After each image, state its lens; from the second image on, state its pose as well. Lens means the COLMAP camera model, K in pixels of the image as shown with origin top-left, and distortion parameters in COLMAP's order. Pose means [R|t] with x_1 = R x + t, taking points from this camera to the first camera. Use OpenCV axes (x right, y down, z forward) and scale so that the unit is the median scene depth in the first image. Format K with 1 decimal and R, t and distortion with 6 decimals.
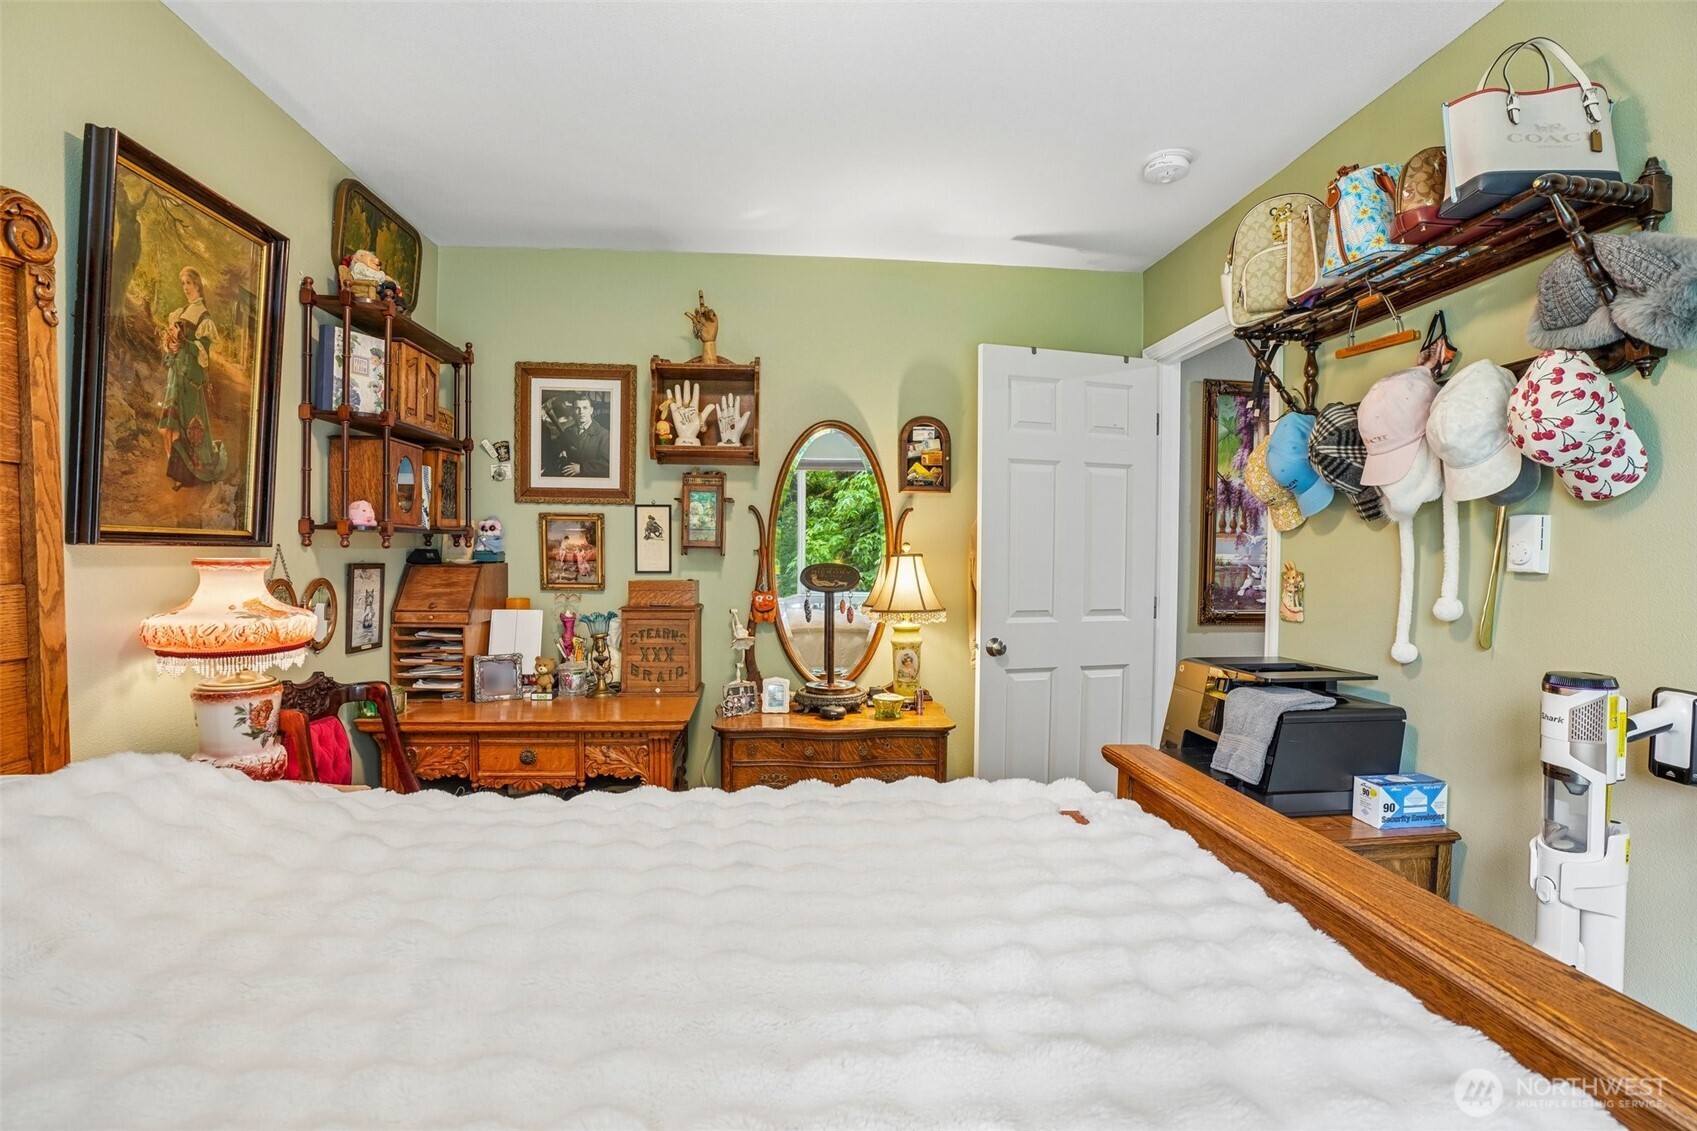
lens RADIAL K [[779.7, 0, 850.7], [0, 779.7, 561.4], [0, 0, 1]] dist [-0.065186, 0.022591]
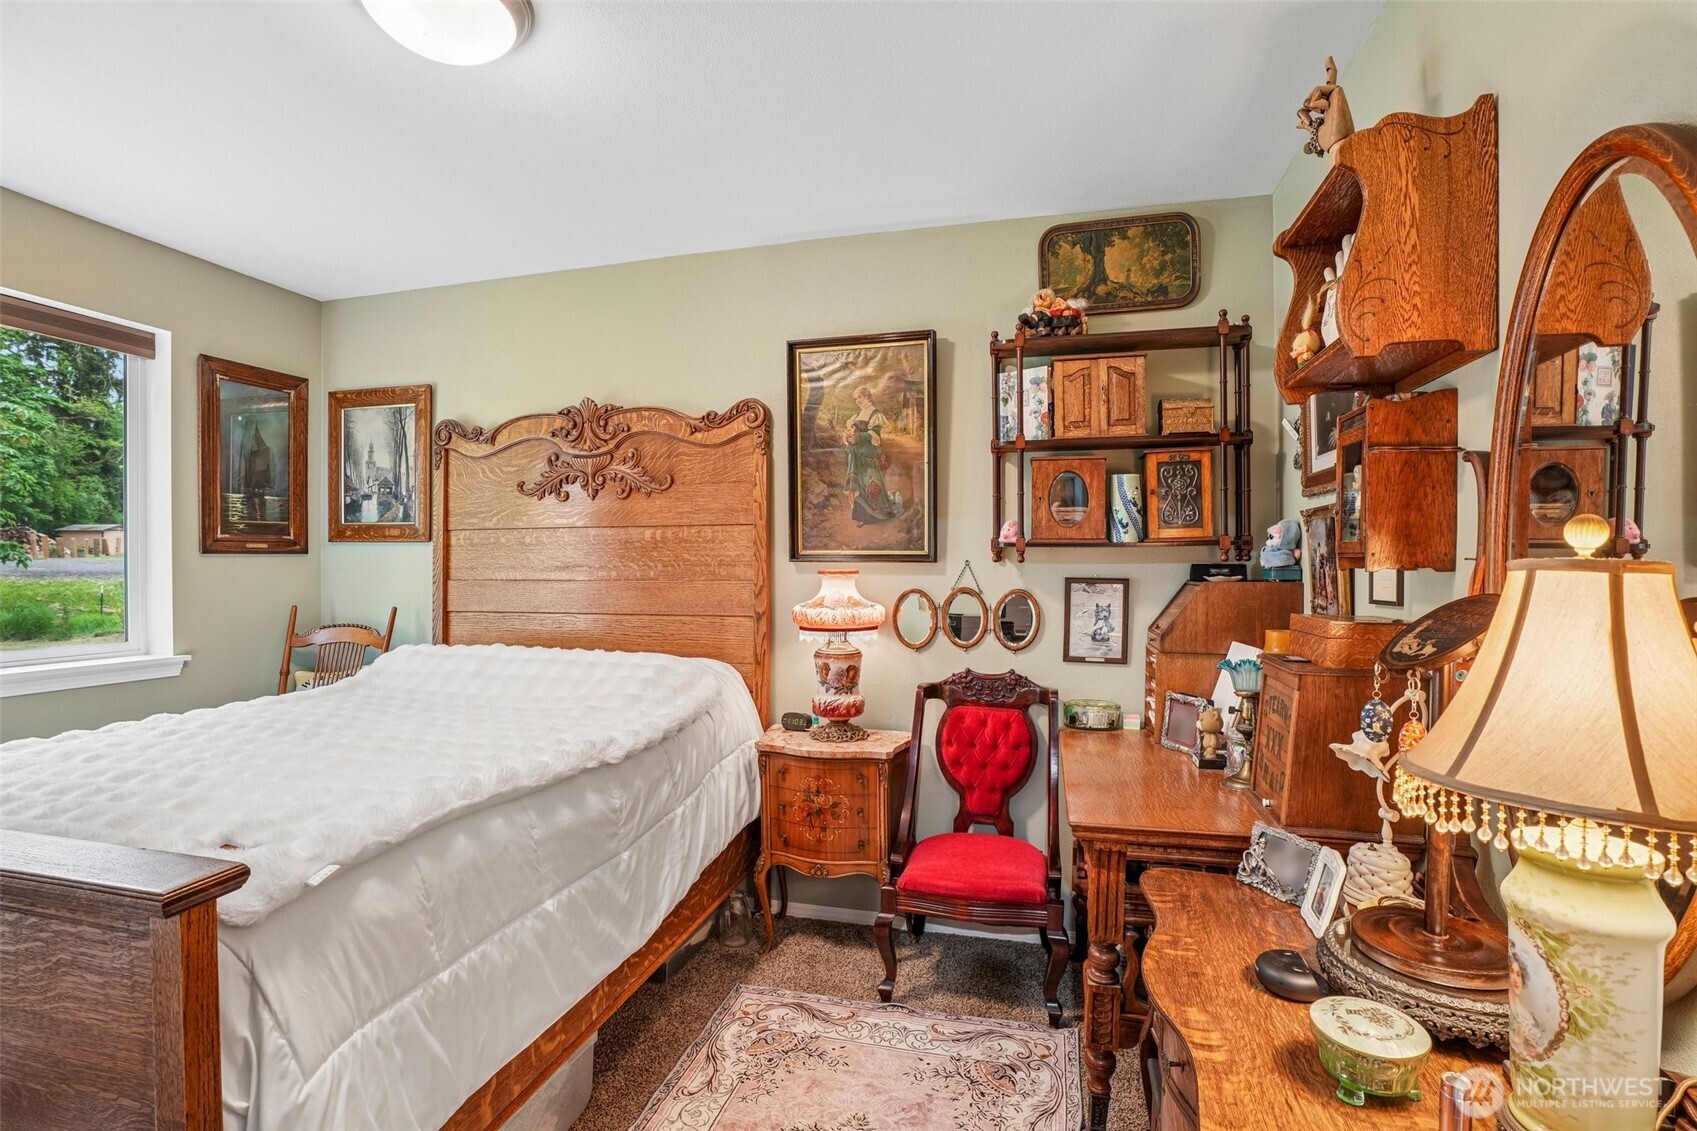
lens RADIAL K [[779.7, 0, 849.2], [0, 779.7, 565.3], [0, 0, 1]] dist [-0.065186, 0.022591]
pose [[-0.347108, -0.012135, -0.937747, 0.660696], [-0.017923, 0.999819, -0.006304, -0.002656], [0.937654, 0.014619, -0.347263, 1.529088]]
